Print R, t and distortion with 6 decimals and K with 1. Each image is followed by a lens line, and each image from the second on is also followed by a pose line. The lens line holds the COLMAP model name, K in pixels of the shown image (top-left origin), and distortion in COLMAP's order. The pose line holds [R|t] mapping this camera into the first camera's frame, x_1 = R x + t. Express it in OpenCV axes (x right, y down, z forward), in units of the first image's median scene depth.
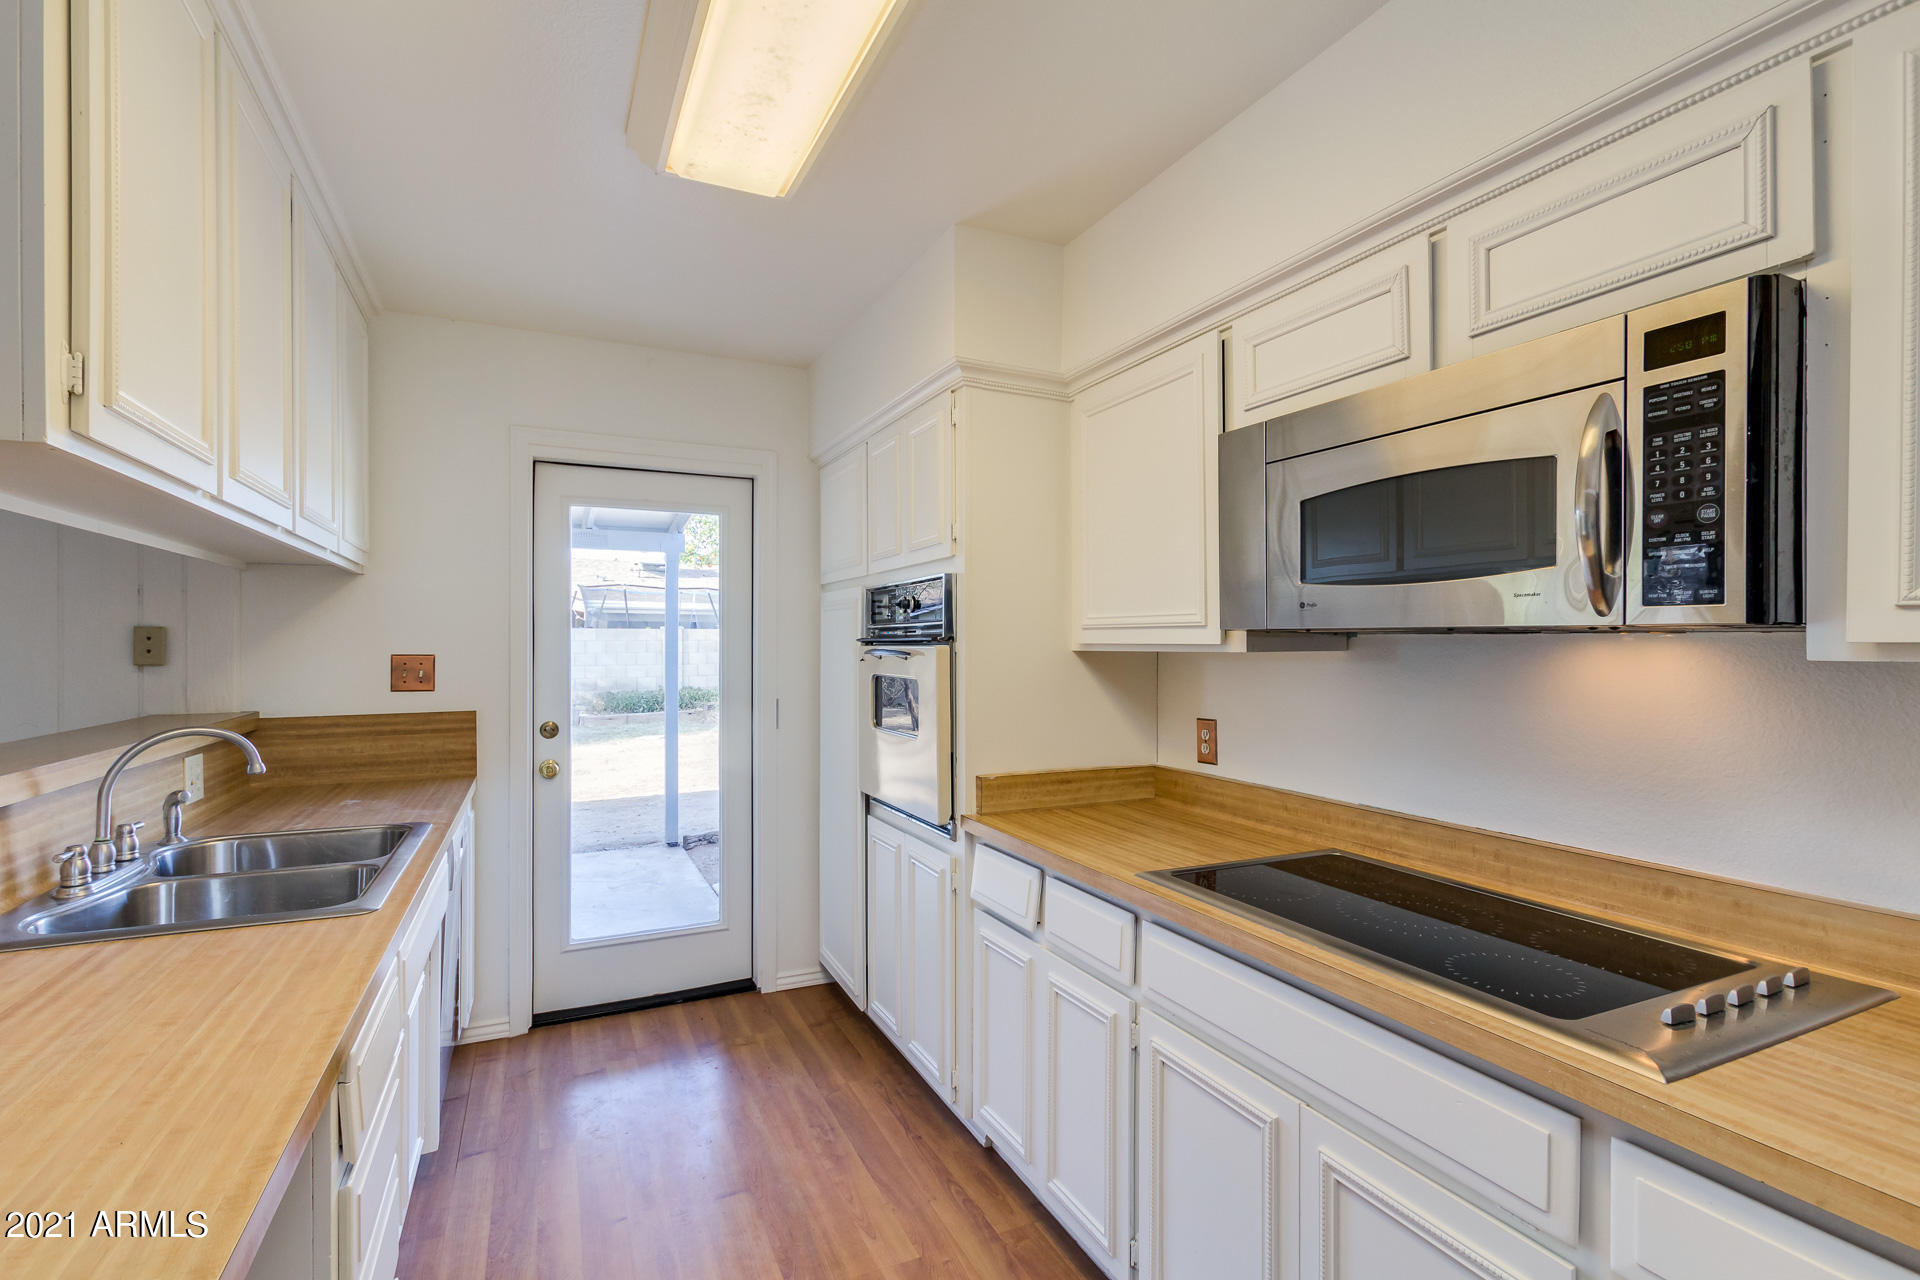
lens RADIAL K [[883.6, 0, 957.2], [0, 883.6, 645.6], [0, 0, 1]] dist [0.001239, -0.000467]
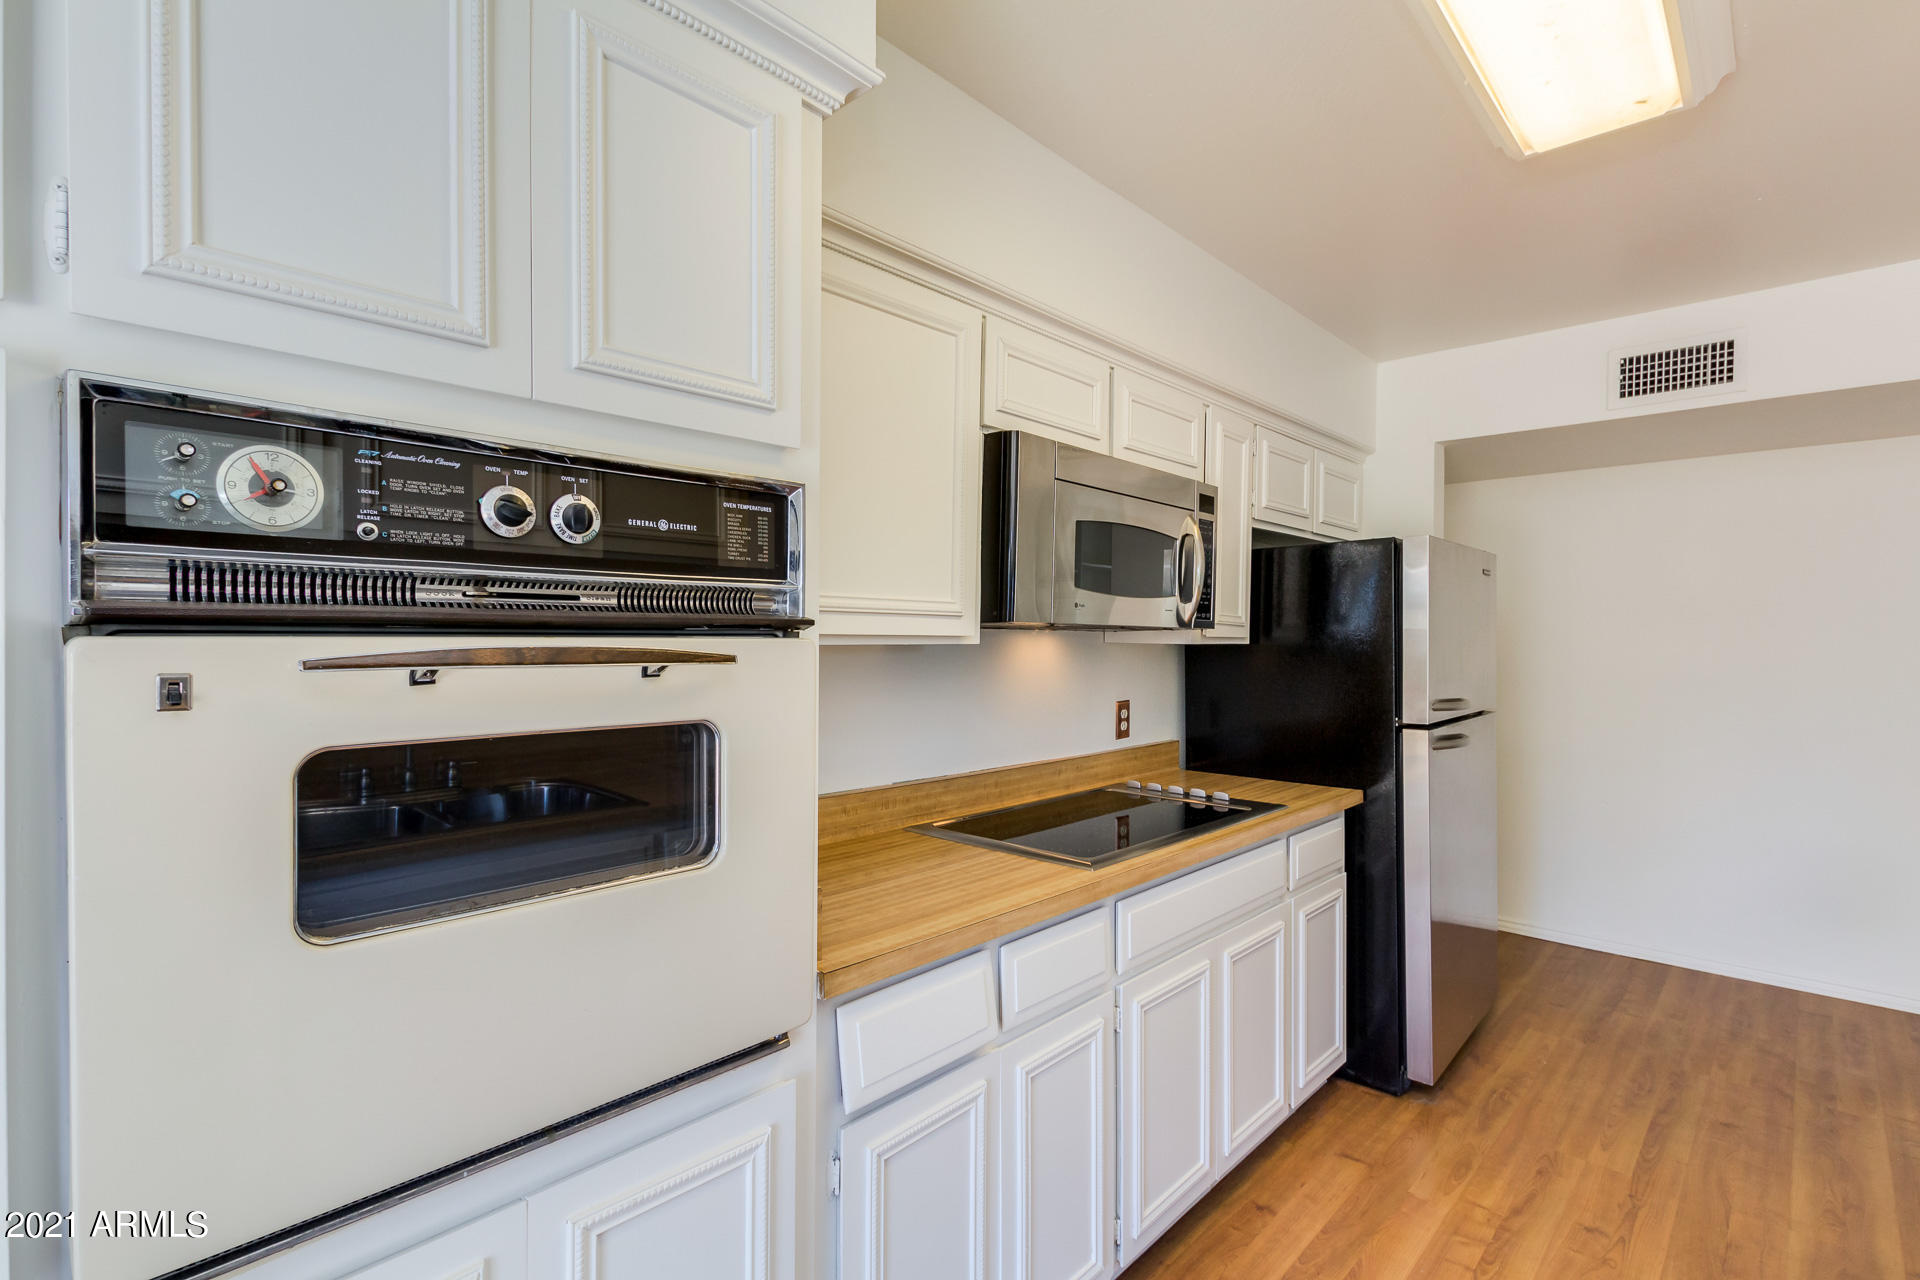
lens RADIAL K [[883.6, 0, 957.5], [0, 883.6, 637.5], [0, 0, 1]] dist [0.001239, -0.000467]
pose [[-0.358519, 0.000388, 0.933522, -0.699138], [0.000308, 1.000000, -0.000297, 0.001345], [-0.933522, 0.000181, -0.358519, 1.575408]]
